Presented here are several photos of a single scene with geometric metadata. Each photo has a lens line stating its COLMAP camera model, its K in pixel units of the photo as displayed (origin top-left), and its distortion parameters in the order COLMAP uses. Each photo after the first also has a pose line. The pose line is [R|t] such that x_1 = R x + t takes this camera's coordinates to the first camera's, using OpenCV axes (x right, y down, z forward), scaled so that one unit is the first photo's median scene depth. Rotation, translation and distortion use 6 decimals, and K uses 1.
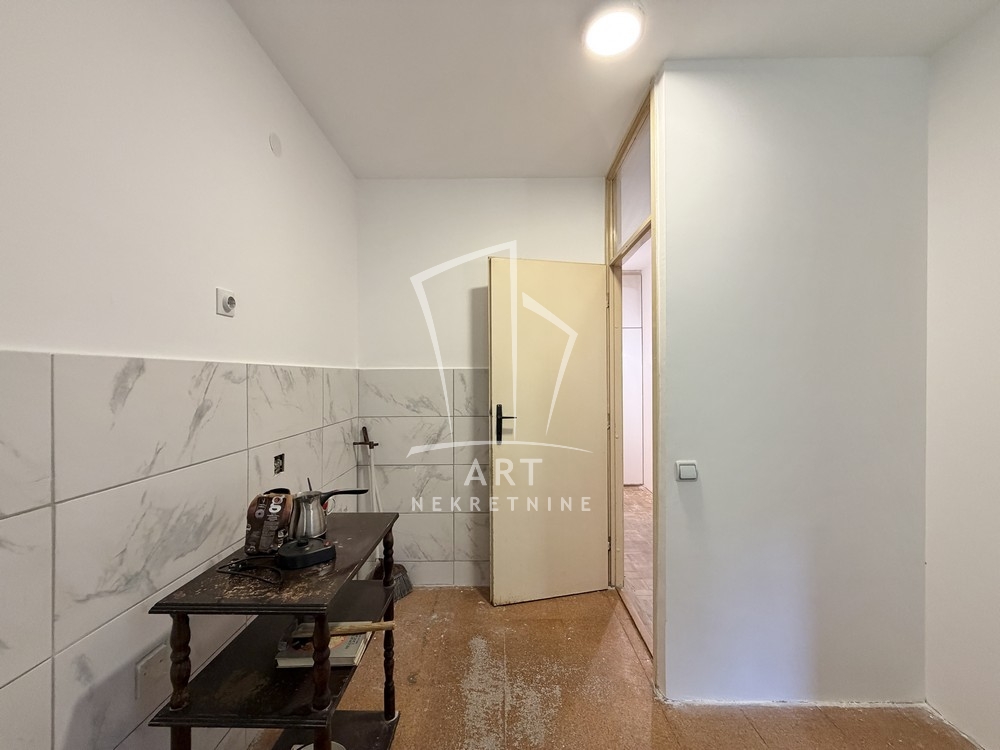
lens RADIAL K [[397.9, 0, 493.8], [0, 397.9, 377.6], [0, 0, 1]] dist [-0.005073, 0.000623]
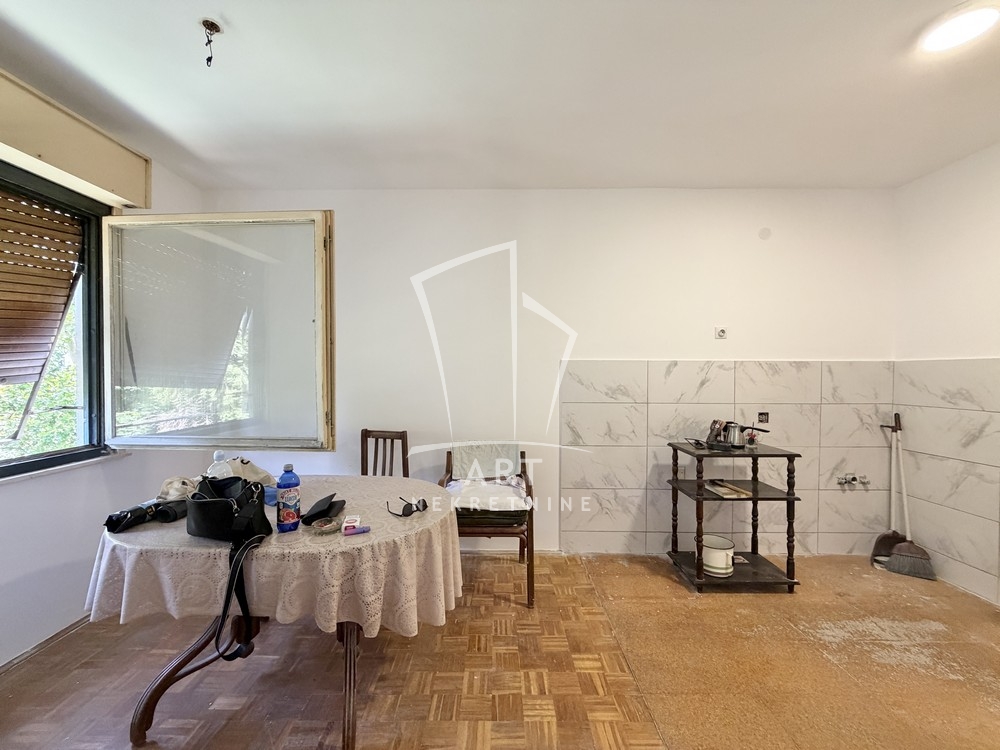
lens RADIAL K [[397.9, 0, 492.8], [0, 397.9, 375.4], [0, 0, 1]] dist [-0.005073, 0.000623]
pose [[-0.000823, 0.012650, -0.999920, 1.039409], [-0.005068, 0.999907, 0.012654, 0.014344], [0.999987, 0.005078, -0.000758, -0.161426]]
